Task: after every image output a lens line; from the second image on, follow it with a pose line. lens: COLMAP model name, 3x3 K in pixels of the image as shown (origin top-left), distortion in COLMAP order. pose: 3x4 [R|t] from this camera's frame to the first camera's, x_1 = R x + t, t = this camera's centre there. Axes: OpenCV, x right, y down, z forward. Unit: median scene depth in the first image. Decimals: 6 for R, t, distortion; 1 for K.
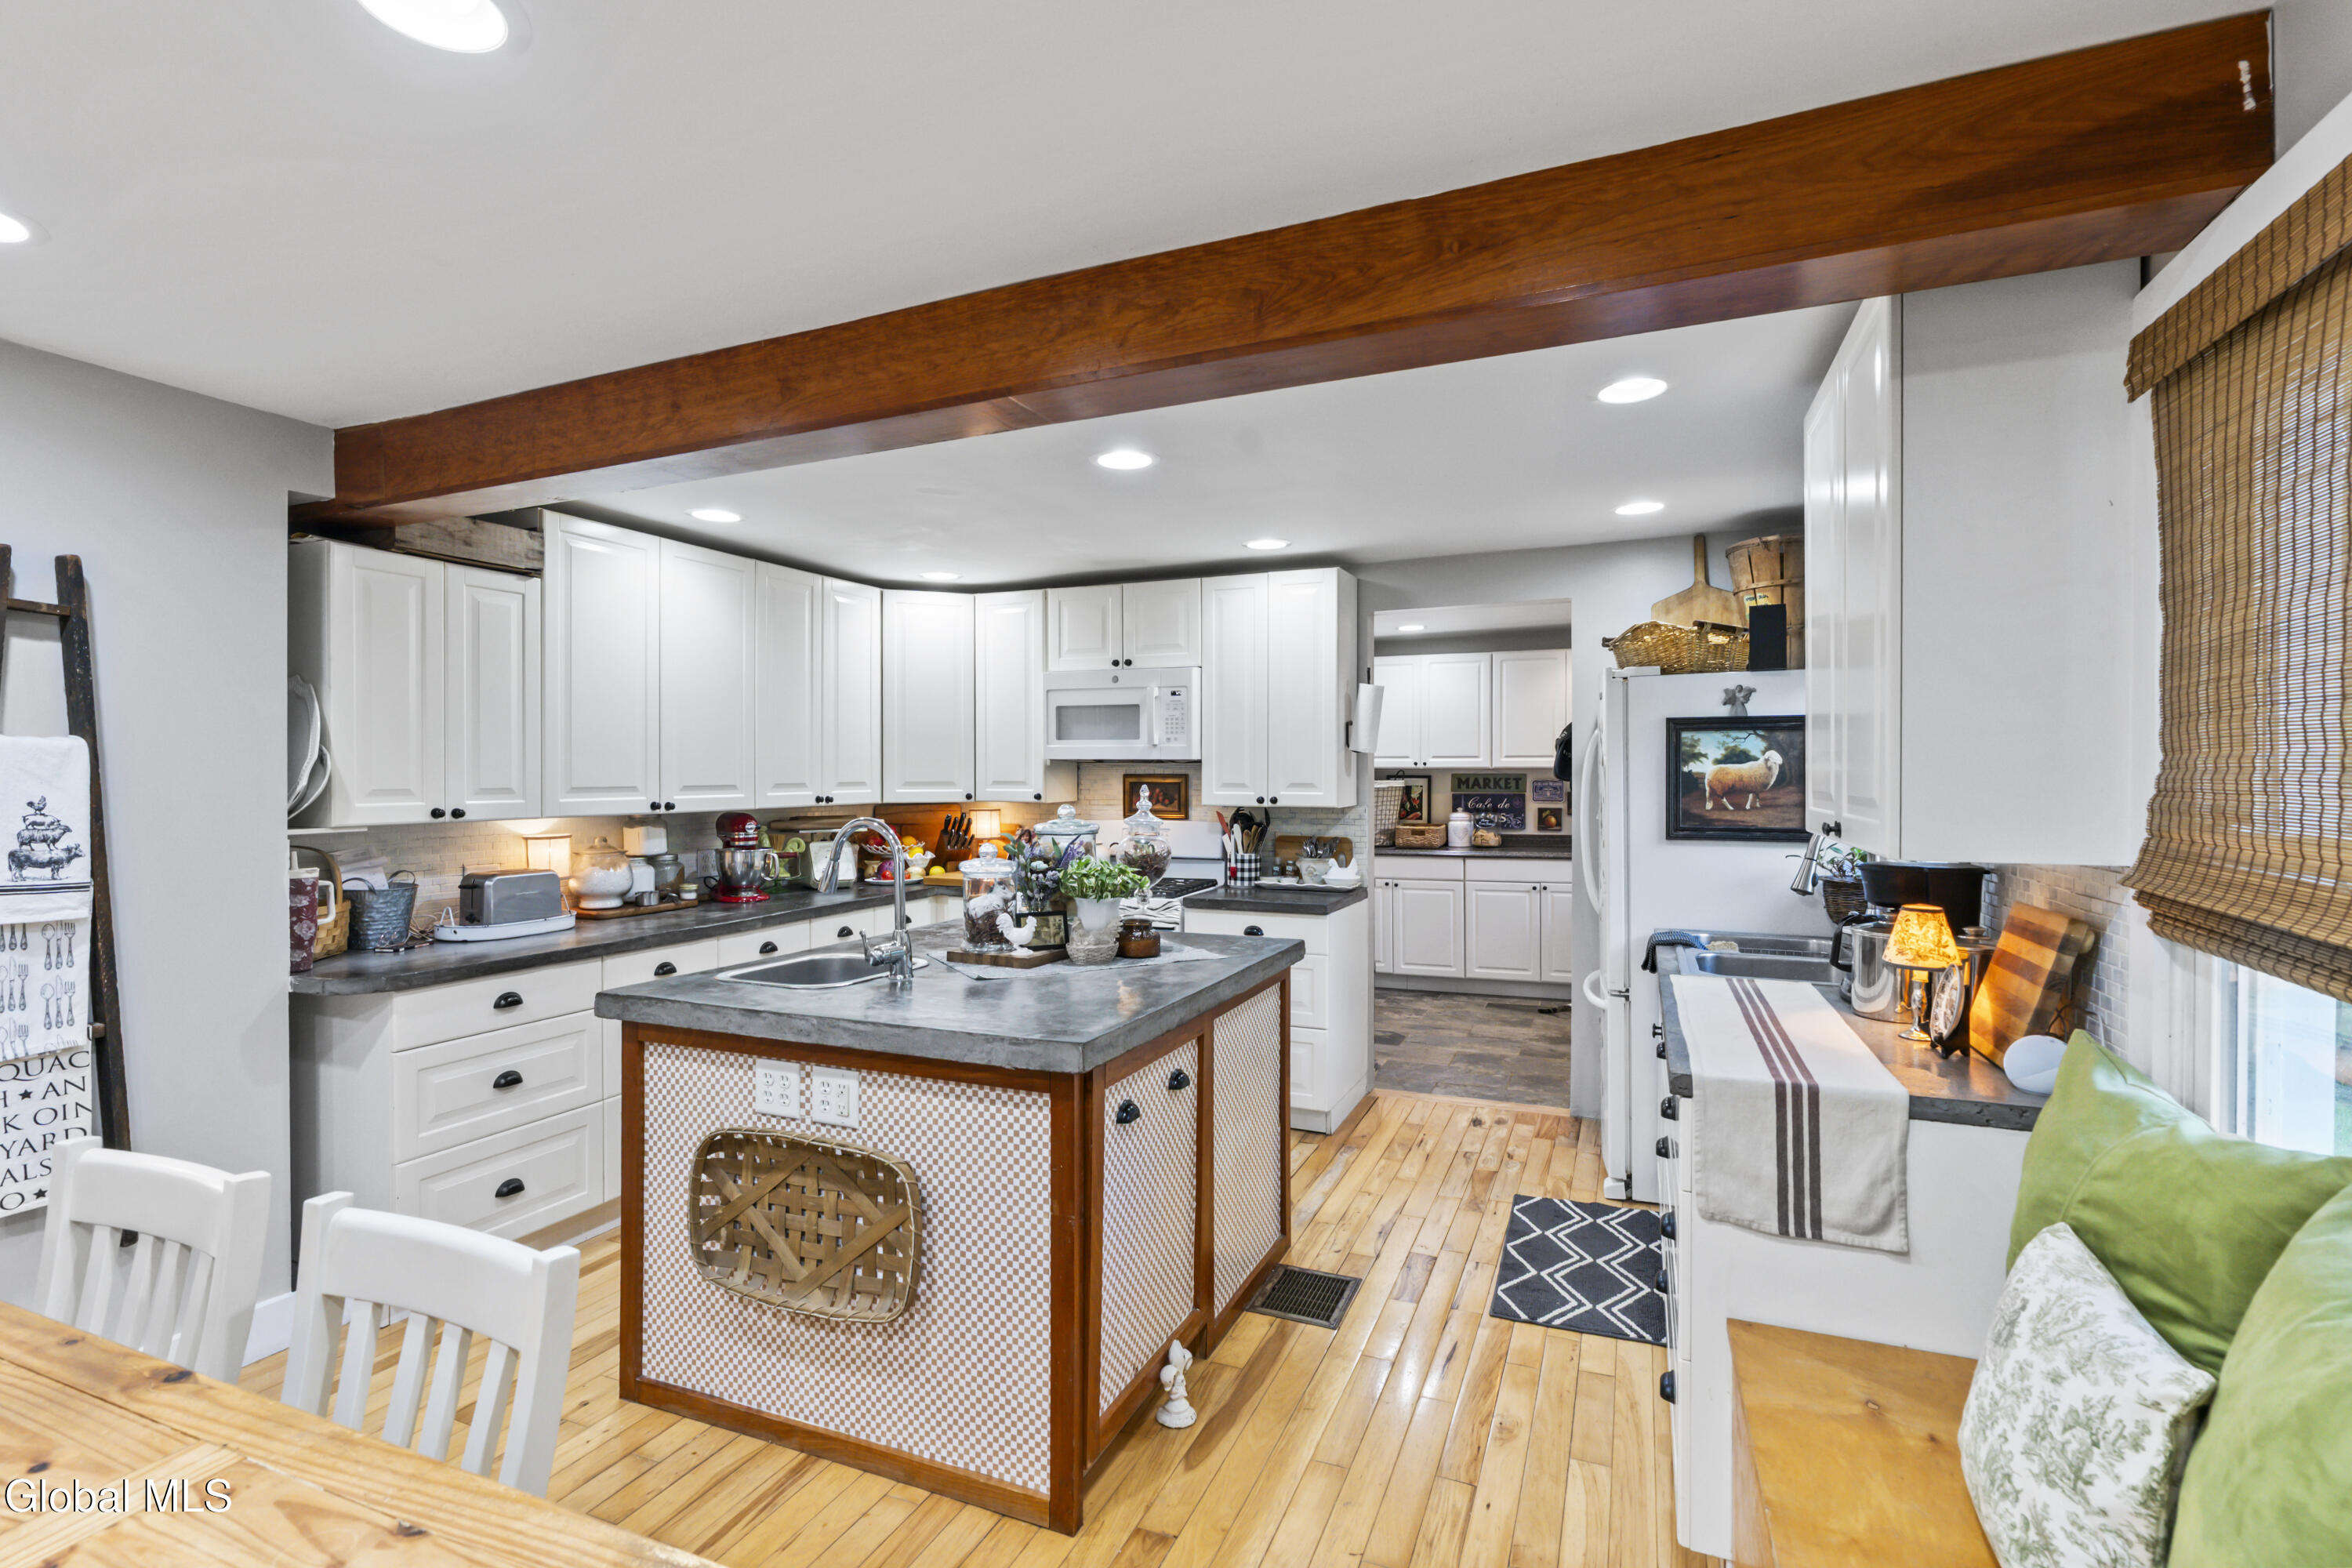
lens RADIAL K [[1091.1, 0, 1174.5], [0, 1091.1, 782.1], [0, 0, 1]] dist [-0.009818, 0.003132]
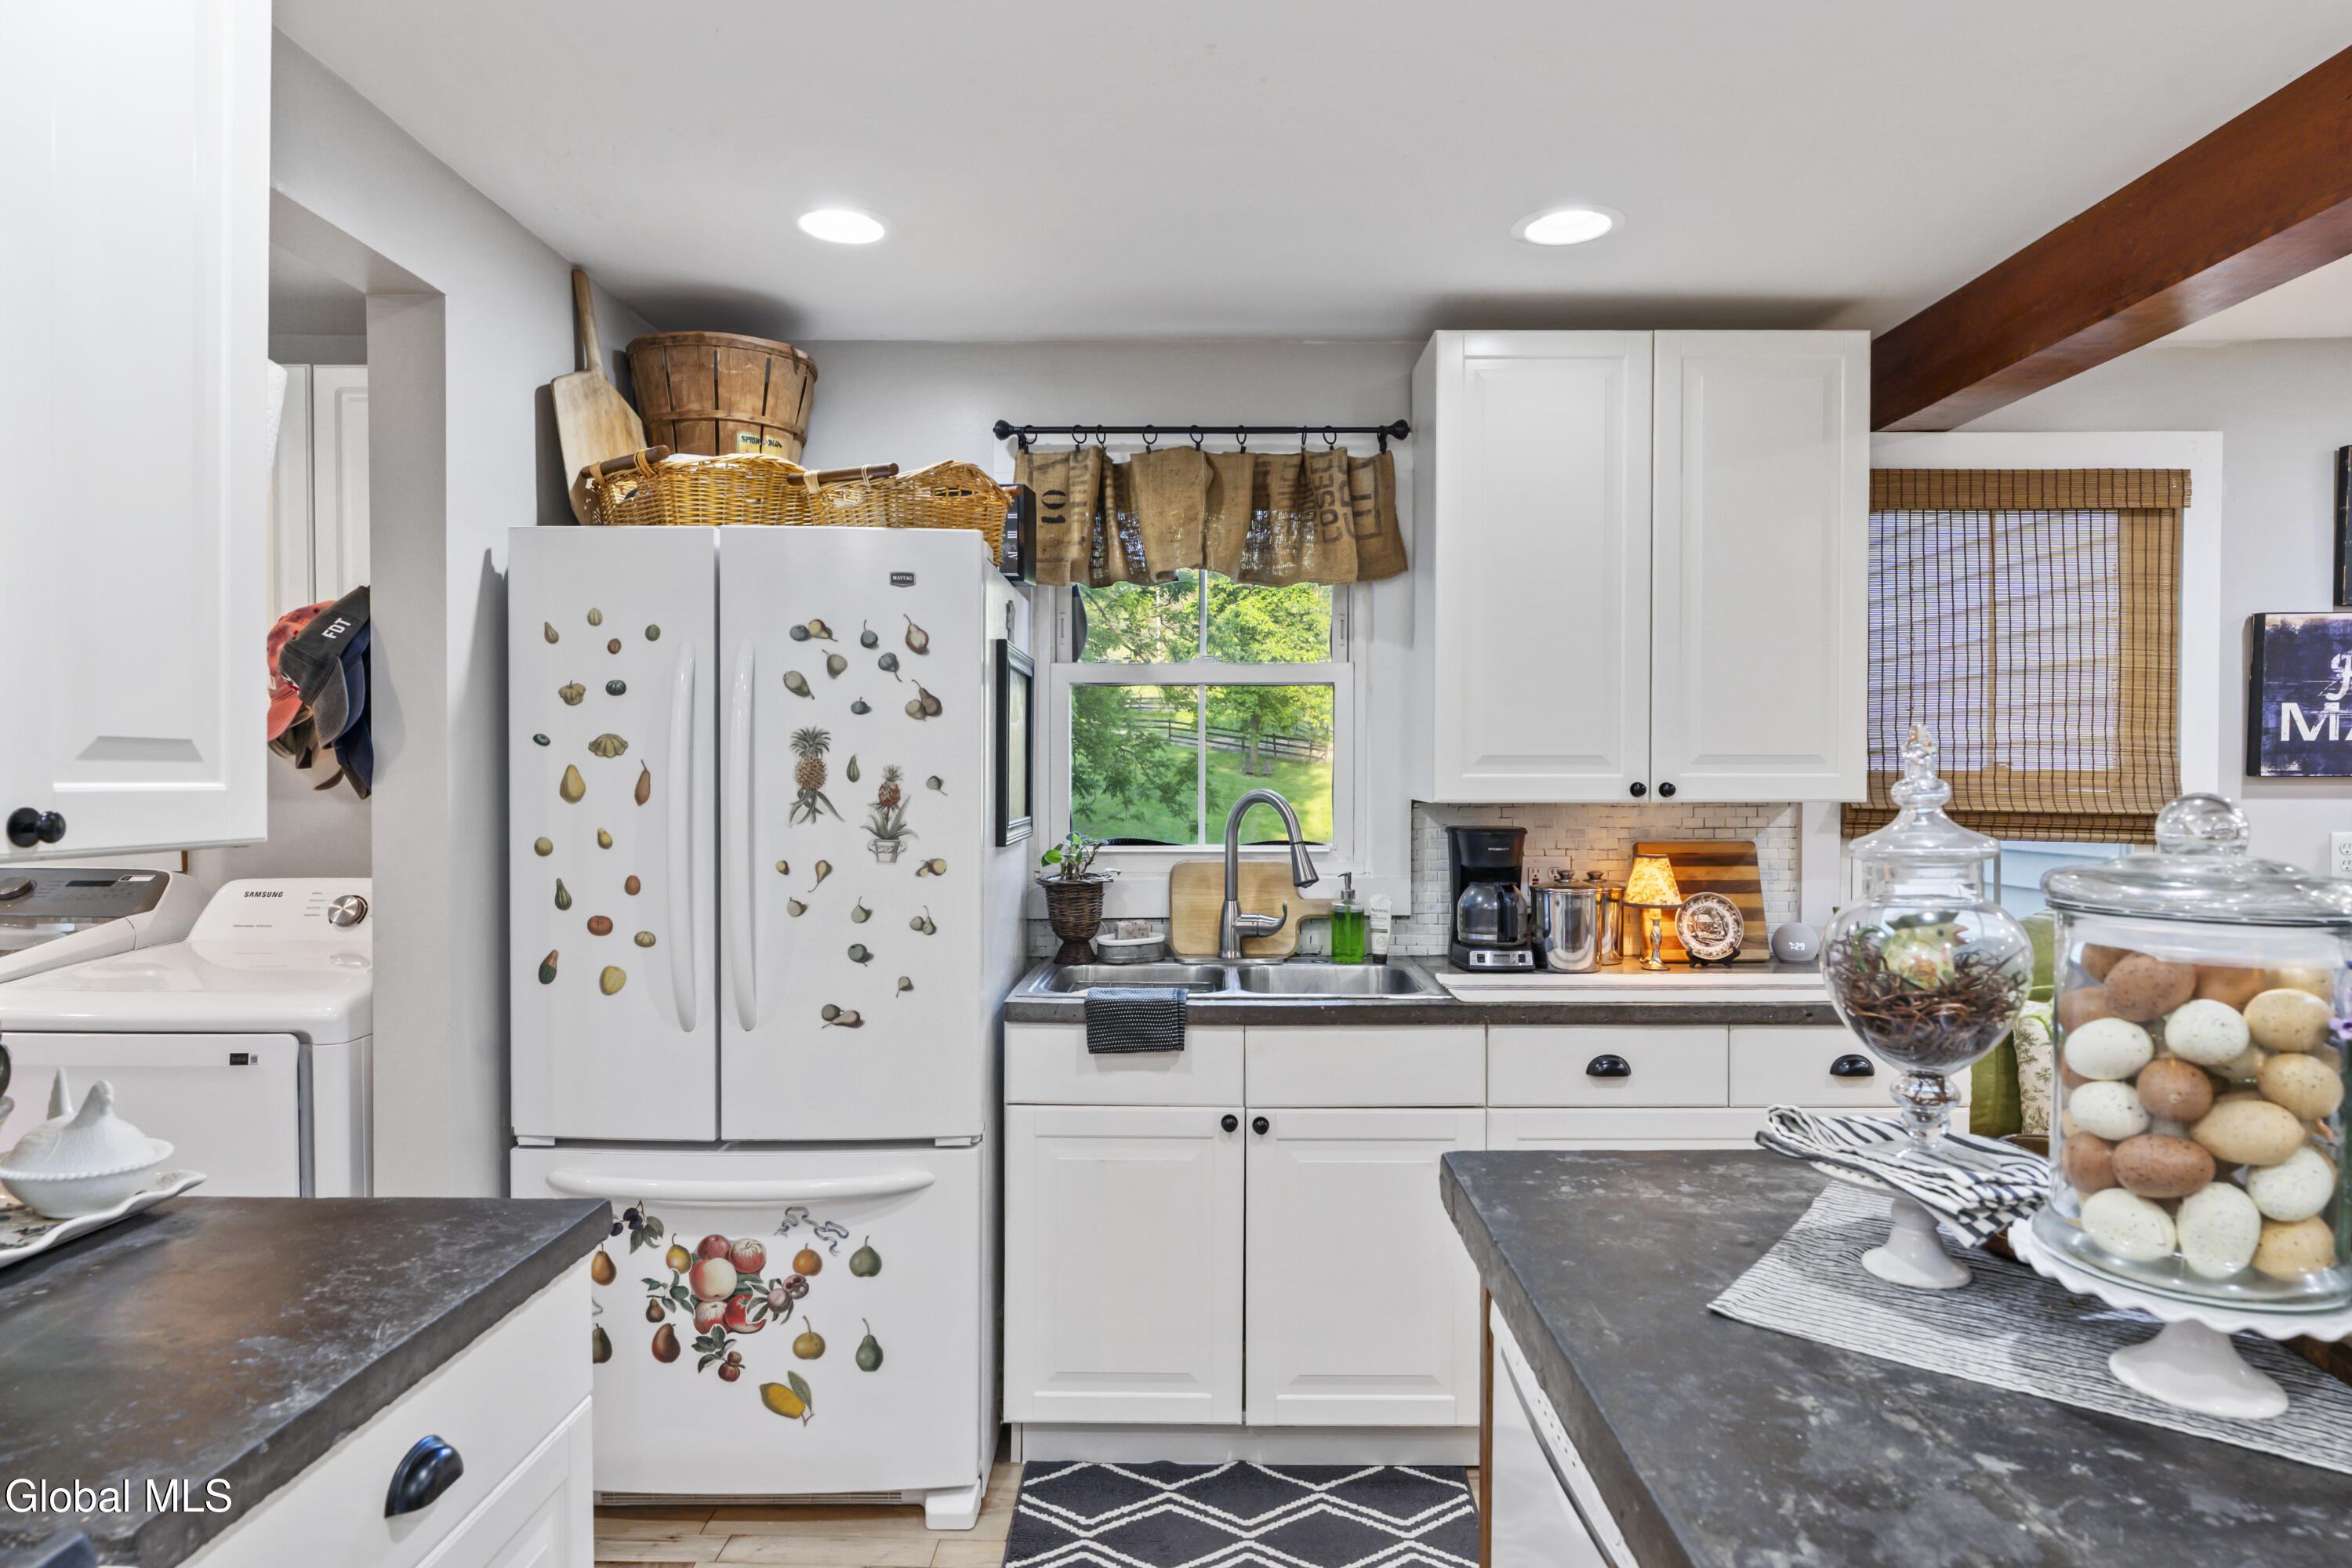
lens RADIAL K [[1352.2, 0, 1173.0], [0, 1352.2, 785.1], [0, 0, 1]] dist [-0.004685, 0.000535]
pose [[-0.387025, -0.008648, 0.922029, -0.190546], [0.009499, 0.999866, 0.013365, 0.007846], [-0.922020, 0.013931, -0.386891, 0.894087]]
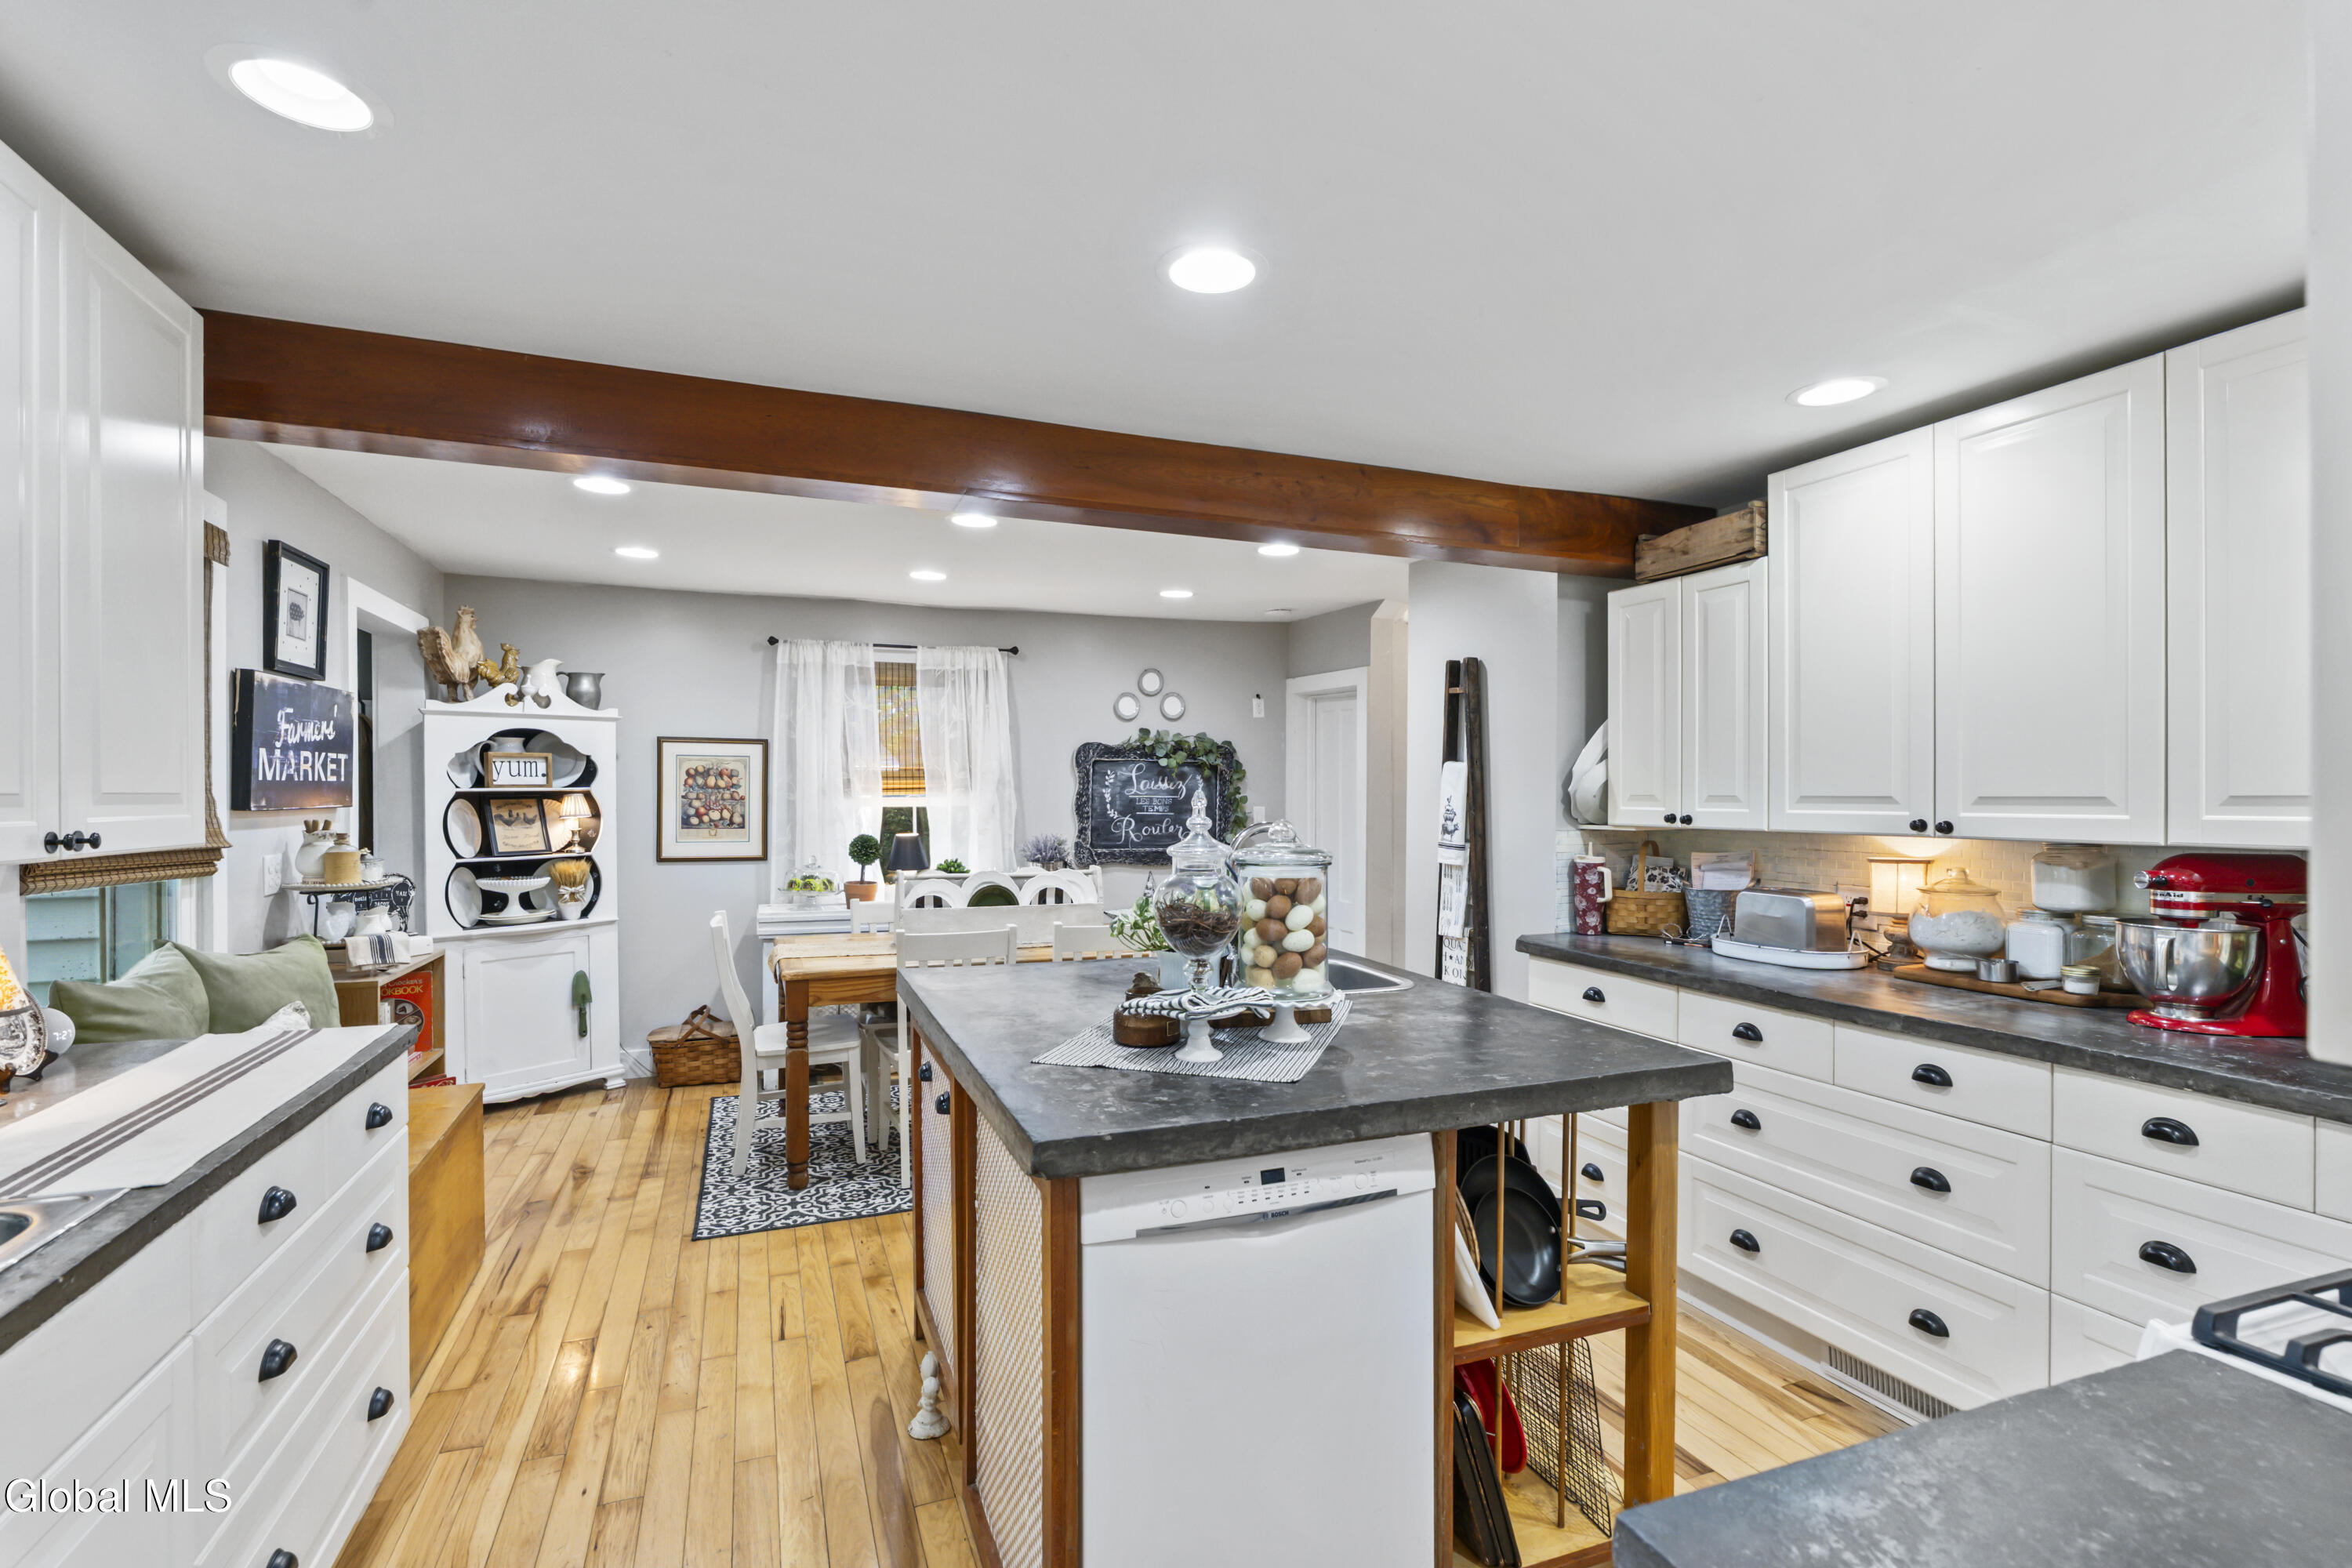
lens RADIAL K [[1091.1, 0, 1173.8], [0, 1091.1, 809.1], [0, 0, 1]] dist [-0.009818, 0.003132]
pose [[-0.715536, 0.009964, -0.698505, 0.270249], [-0.006369, 0.999764, 0.020786, 0.000290], [0.698547, 0.019321, -0.715303, 0.949933]]
